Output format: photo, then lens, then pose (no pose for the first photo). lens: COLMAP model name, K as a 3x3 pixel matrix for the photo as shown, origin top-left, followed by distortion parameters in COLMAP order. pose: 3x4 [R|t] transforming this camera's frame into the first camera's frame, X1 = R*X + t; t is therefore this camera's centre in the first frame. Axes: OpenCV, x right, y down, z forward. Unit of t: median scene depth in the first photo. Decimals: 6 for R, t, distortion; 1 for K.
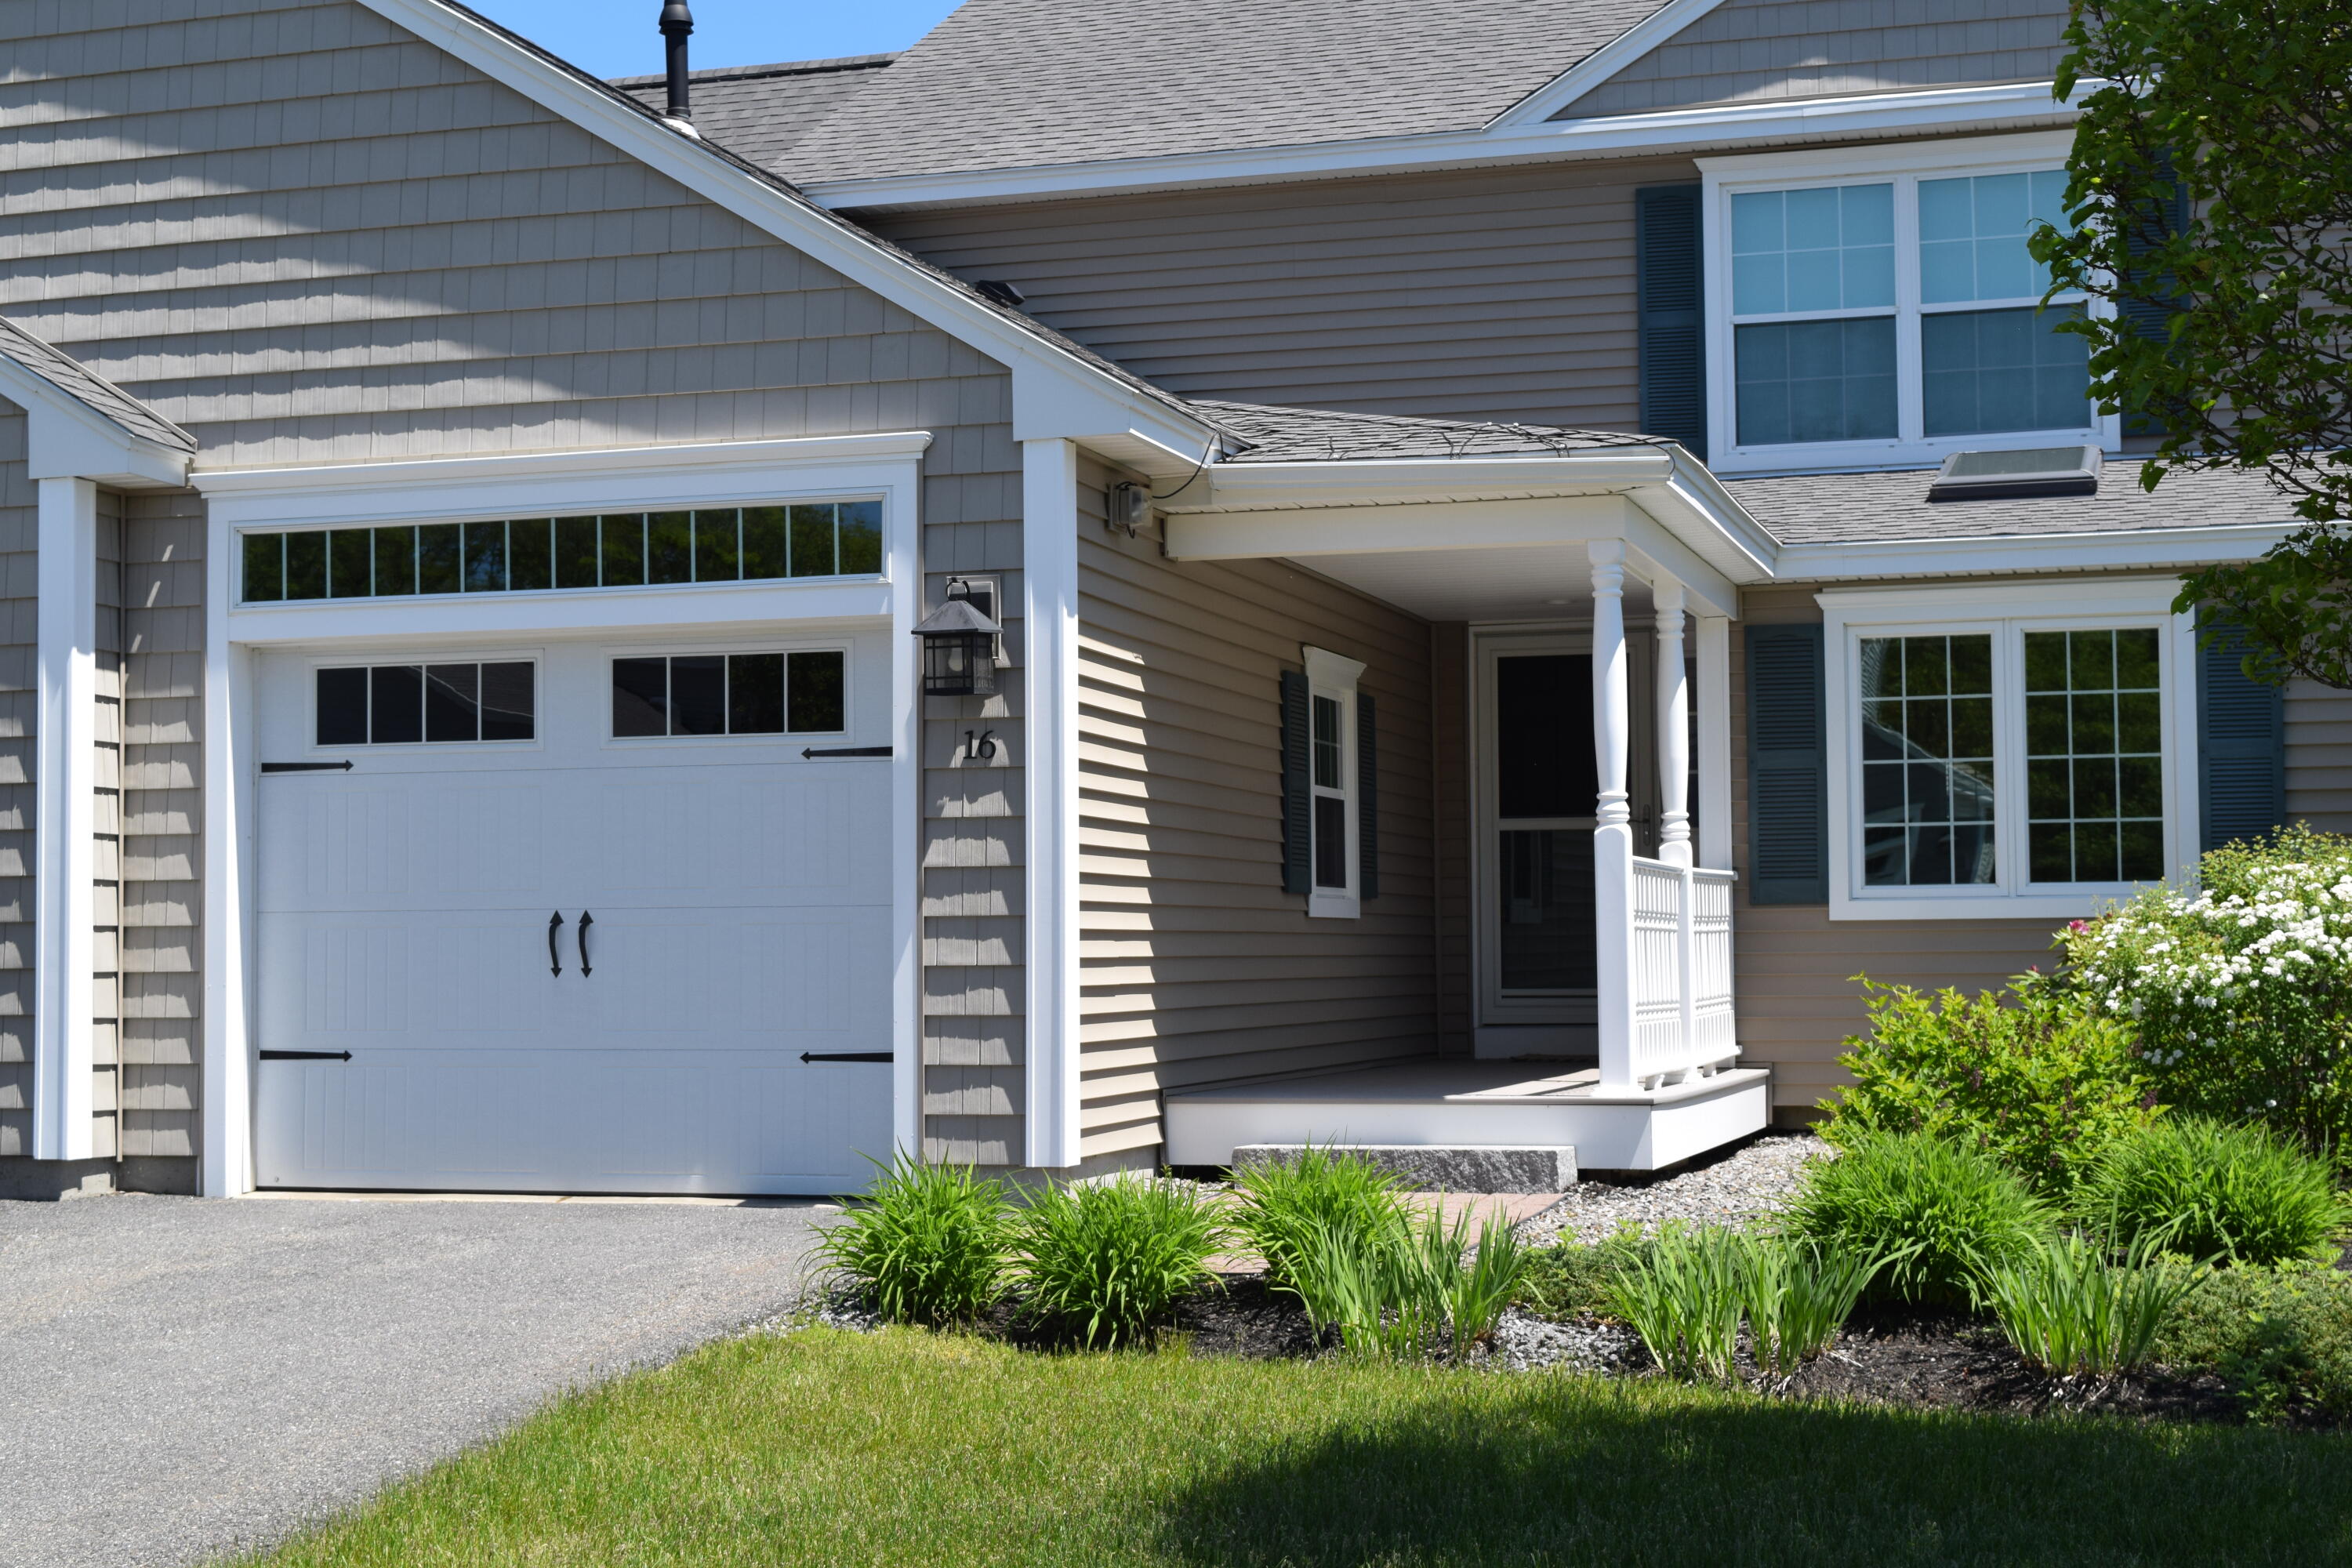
lens RADIAL K [[3406.3, 0, 1187.1], [0, 3406.3, 770.9], [0, 0, 1]] dist [-0.009137, 0.000000]
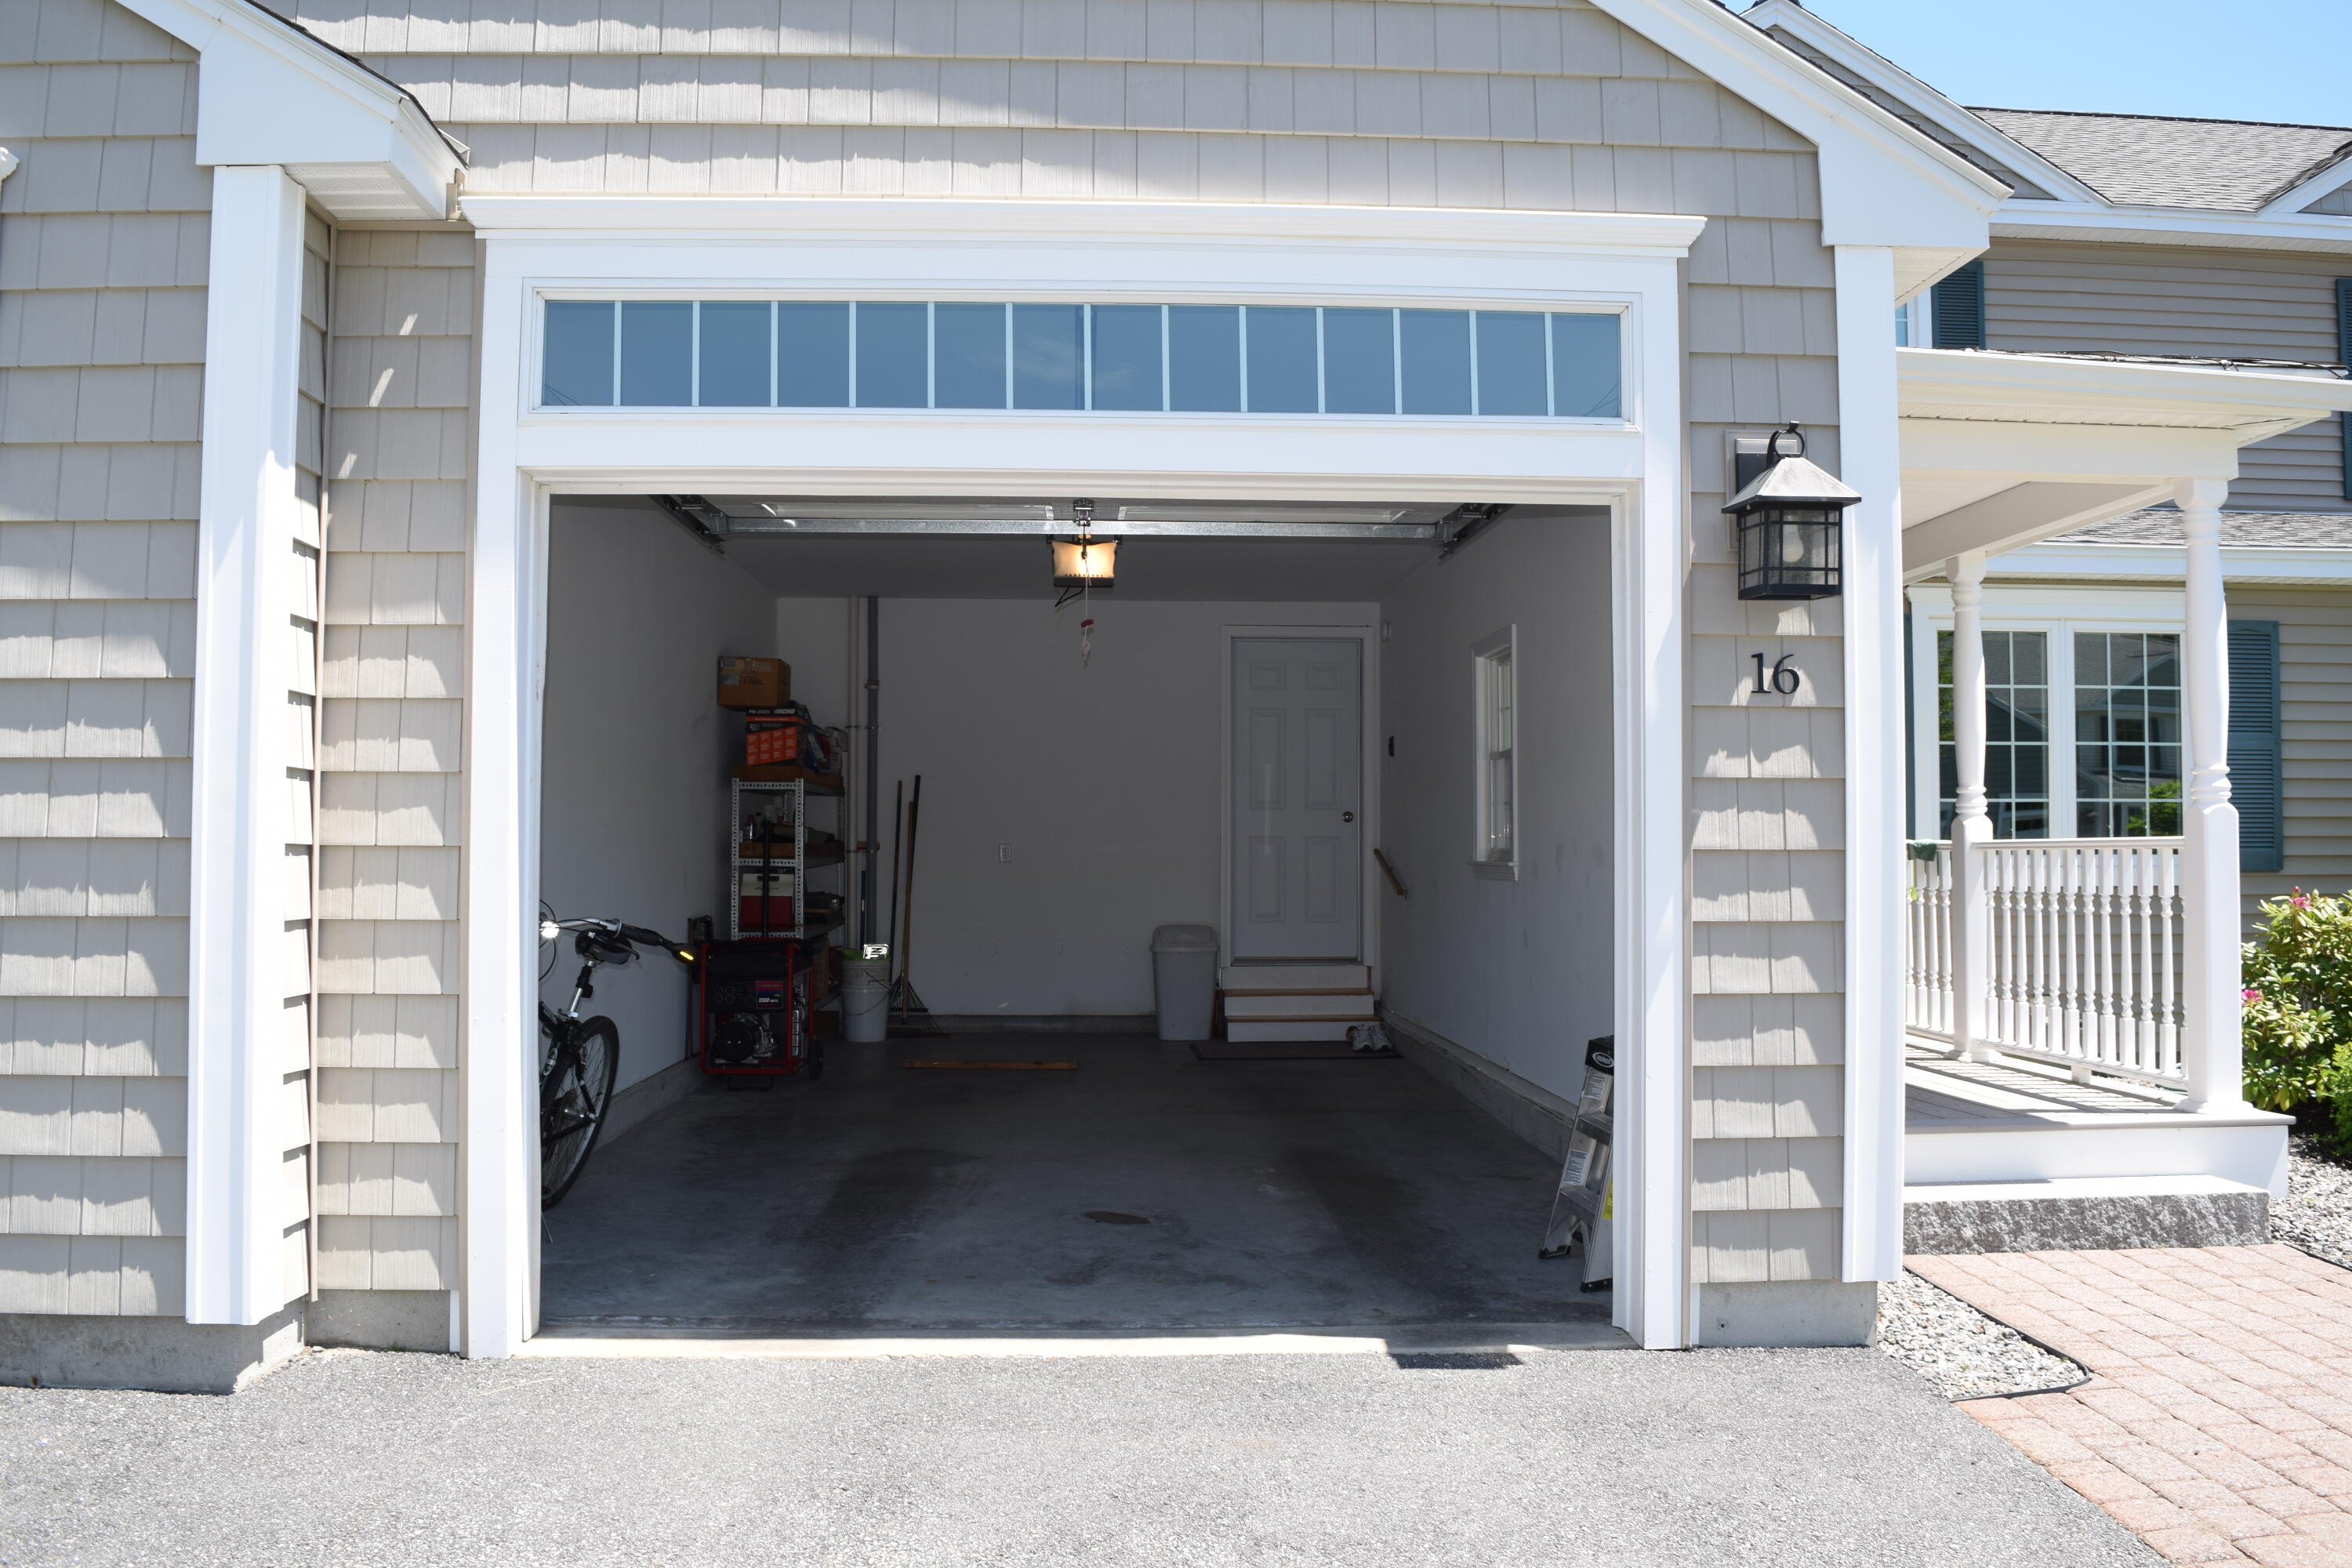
lens RADIAL K [[1847.4, 0, 1182.9], [0, 1847.4, 770.6], [0, 0, 1]] dist [-0.092226, 0.016407]
pose [[0.941056, 0.025454, 0.337292, -0.277659], [-0.029202, 0.999555, 0.006044, 0.012131], [-0.336989, -0.015538, 0.941381, 0.642357]]
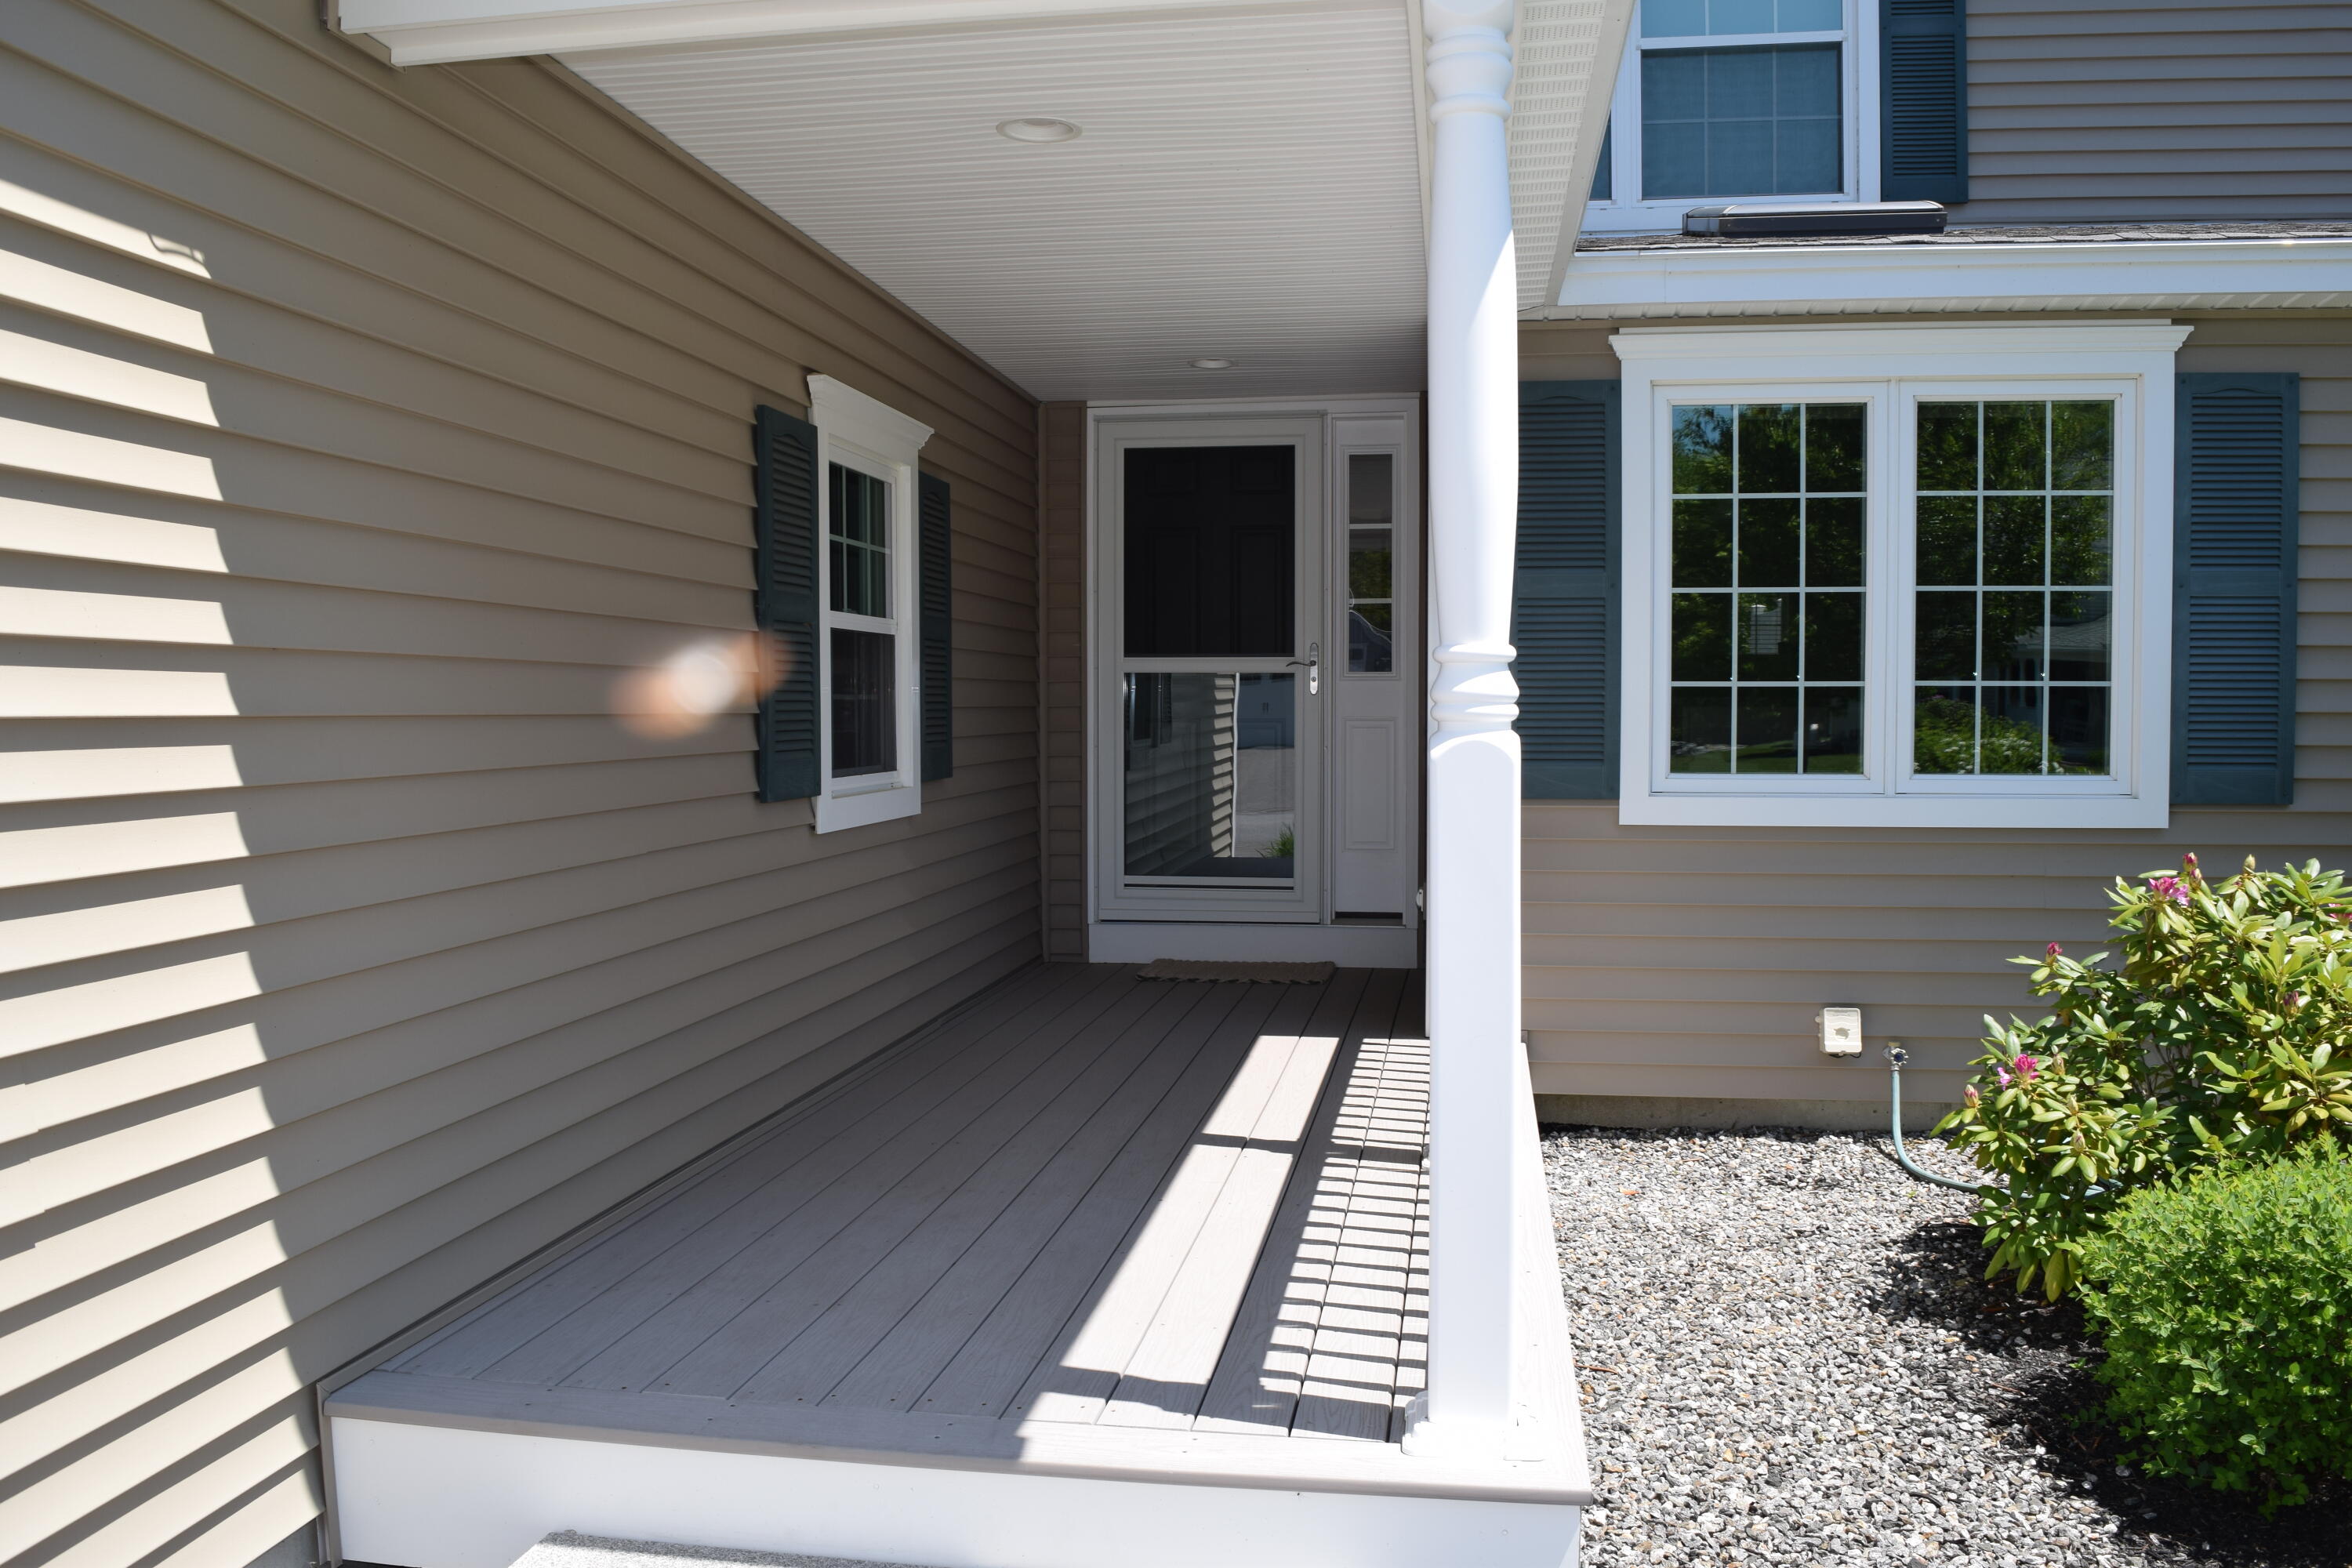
lens RADIAL K [[1847.4, 0, 1182.2], [0, 1847.4, 773.8], [0, 0, 1]] dist [-0.092226, 0.016407]
pose [[0.990360, 0.002754, 0.138489, 0.063659], [-0.015600, 0.995660, 0.091753, 0.002260], [-0.137635, -0.093029, 0.986104, 0.791291]]
